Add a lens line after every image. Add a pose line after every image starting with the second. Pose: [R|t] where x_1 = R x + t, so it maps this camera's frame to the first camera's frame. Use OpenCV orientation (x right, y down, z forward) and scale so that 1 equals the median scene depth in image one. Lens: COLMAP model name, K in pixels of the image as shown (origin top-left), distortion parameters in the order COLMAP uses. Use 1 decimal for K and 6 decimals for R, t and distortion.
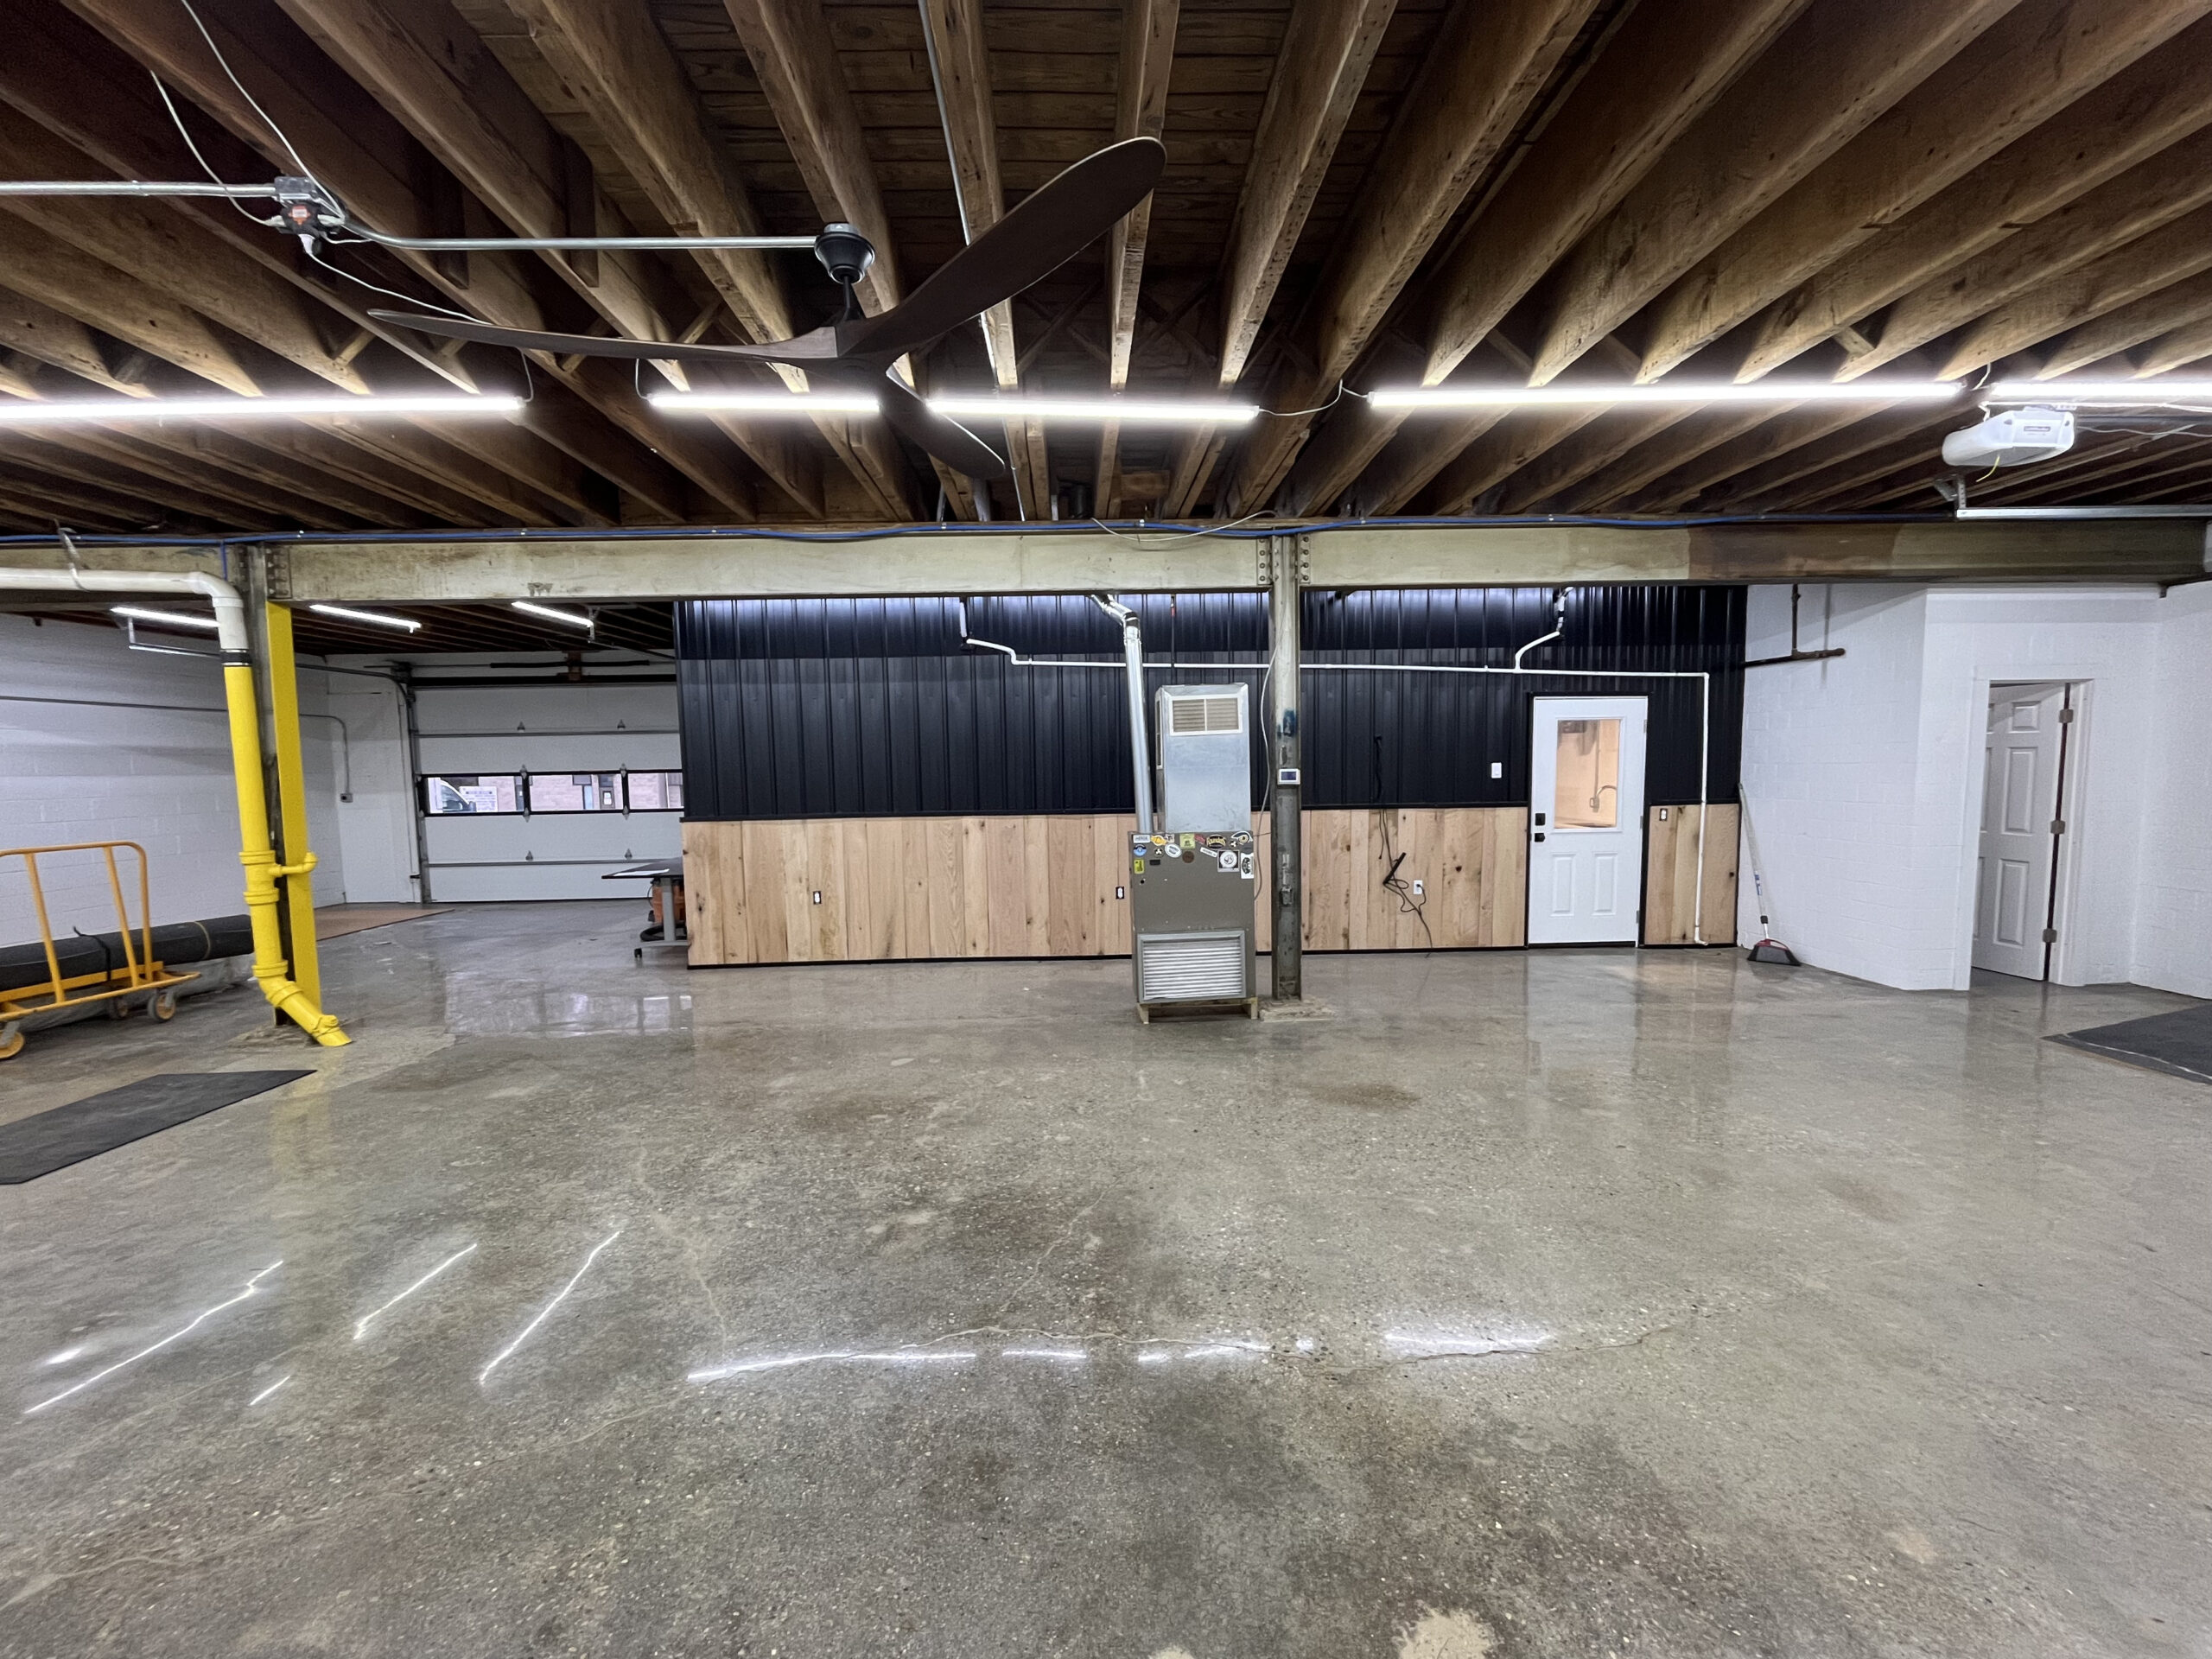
lens RADIAL K [[890.7, 0, 1100.2], [0, 890.7, 839.8], [0, 0, 1]] dist [-0.001581, -0.000259]
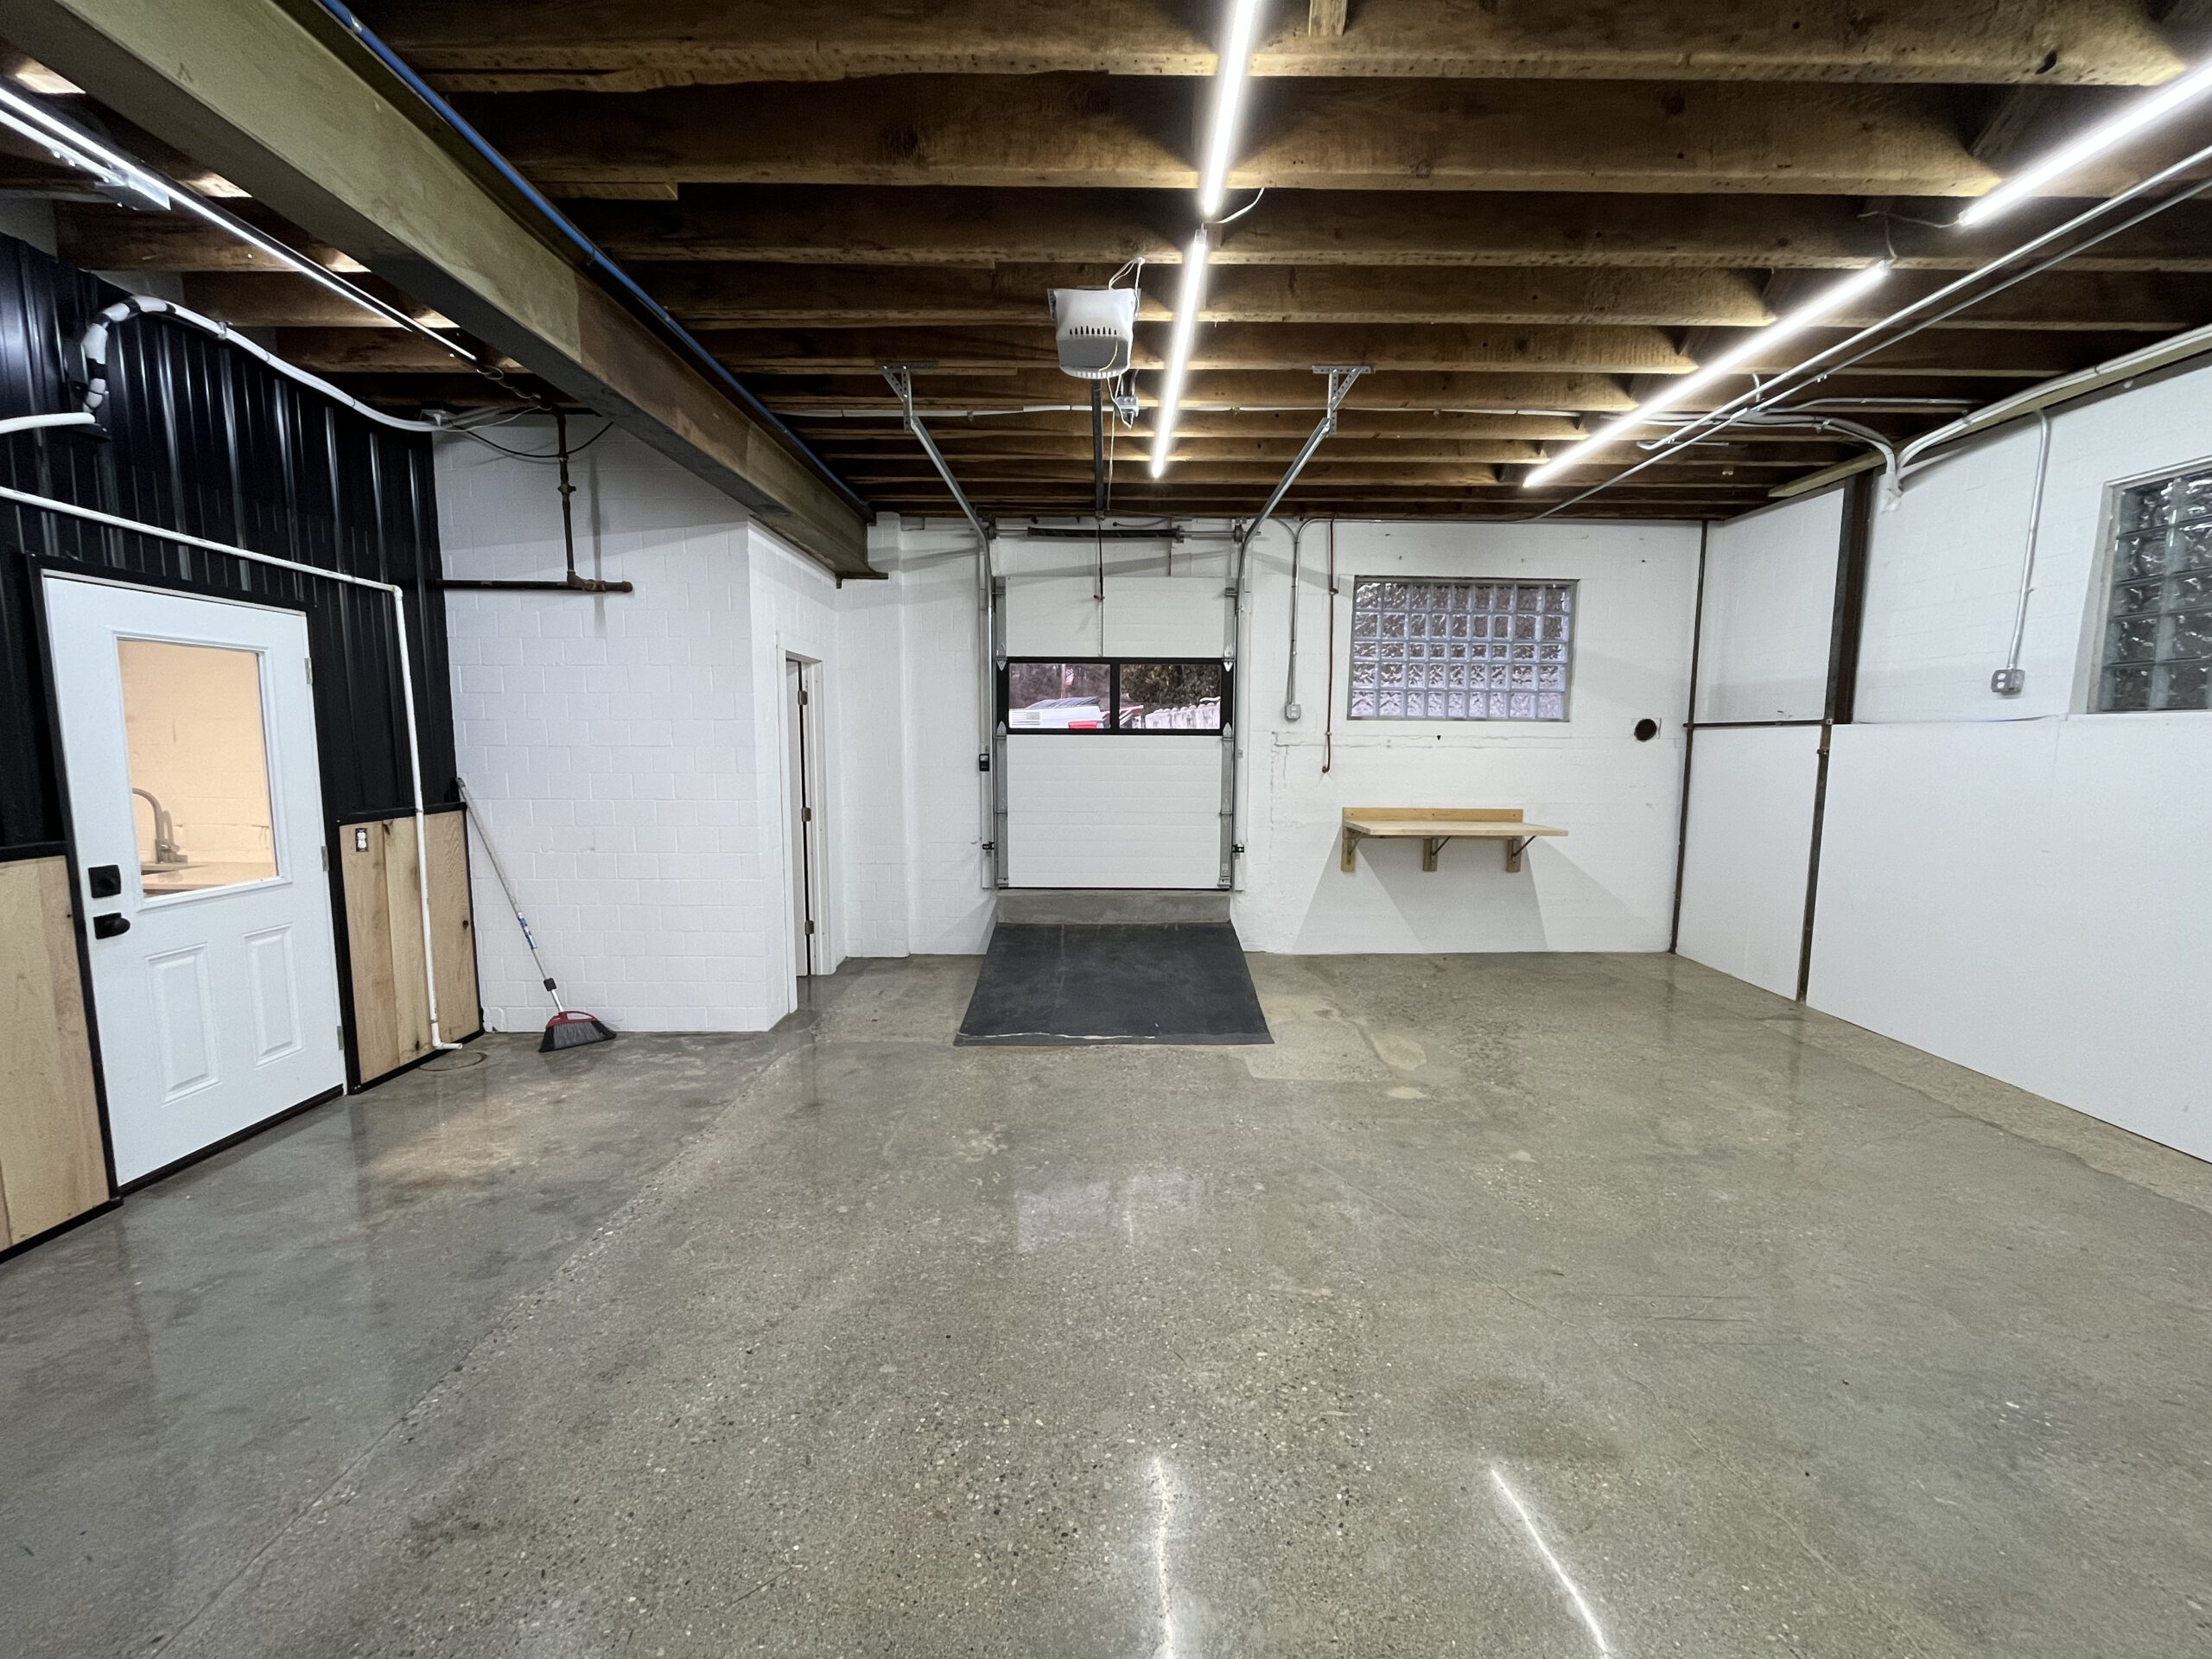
lens RADIAL K [[890.7, 0, 1092.9], [0, 890.7, 837.5], [0, 0, 1]] dist [-0.001581, -0.000259]
pose [[0.031113, -0.096102, 0.994885, 0.110044], [0.080207, 0.992397, 0.093353, -0.044770], [-0.996293, 0.076892, 0.038585, 0.542184]]
